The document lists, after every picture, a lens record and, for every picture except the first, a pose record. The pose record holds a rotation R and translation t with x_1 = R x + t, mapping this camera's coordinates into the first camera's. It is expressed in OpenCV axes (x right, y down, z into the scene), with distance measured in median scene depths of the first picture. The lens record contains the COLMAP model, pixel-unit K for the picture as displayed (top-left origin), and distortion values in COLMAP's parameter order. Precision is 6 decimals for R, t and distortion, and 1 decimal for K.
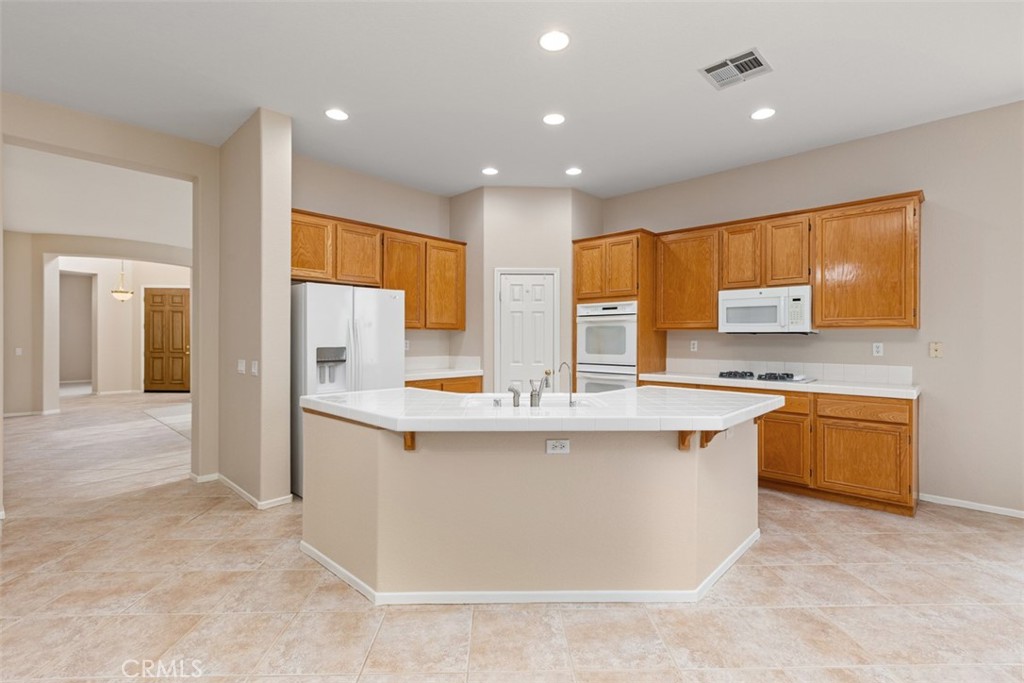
lens RADIAL K [[466.7, 0, 517.5], [0, 466.7, 342.8], [0, 0, 1]] dist [0.007268, -0.002766]
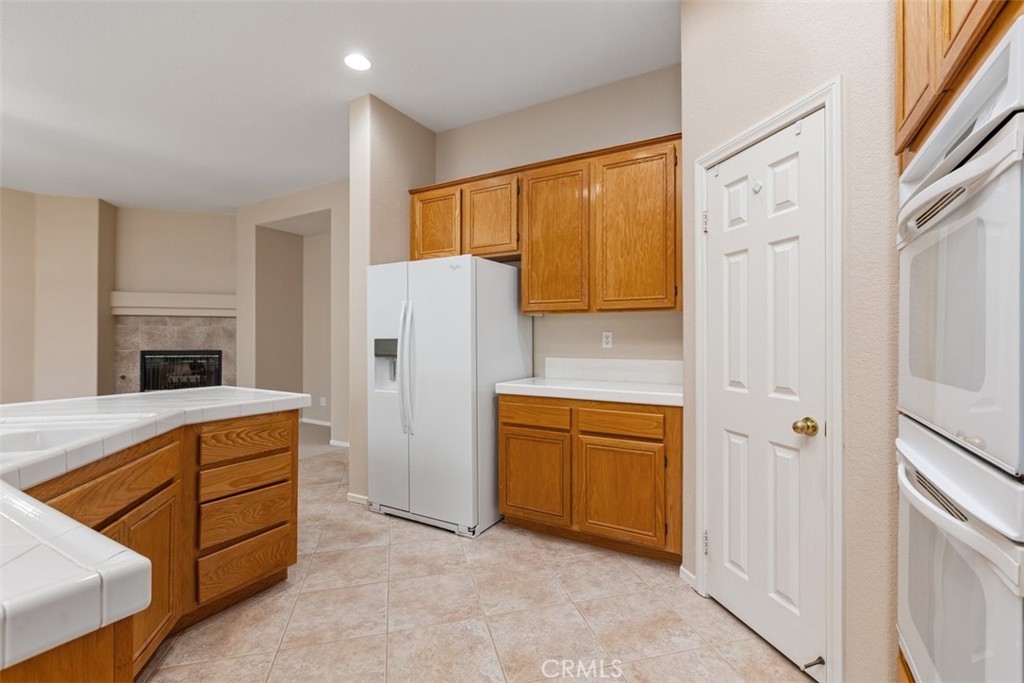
lens RADIAL K [[466.7, 0, 511.2], [0, 466.7, 334.3], [0, 0, 1]] dist [0.007268, -0.002766]
pose [[0.213605, -0.013817, -0.976822, 0.480762], [-0.012744, 0.999775, -0.016928, 0.013436], [0.976837, 0.016064, 0.213381, 1.067840]]
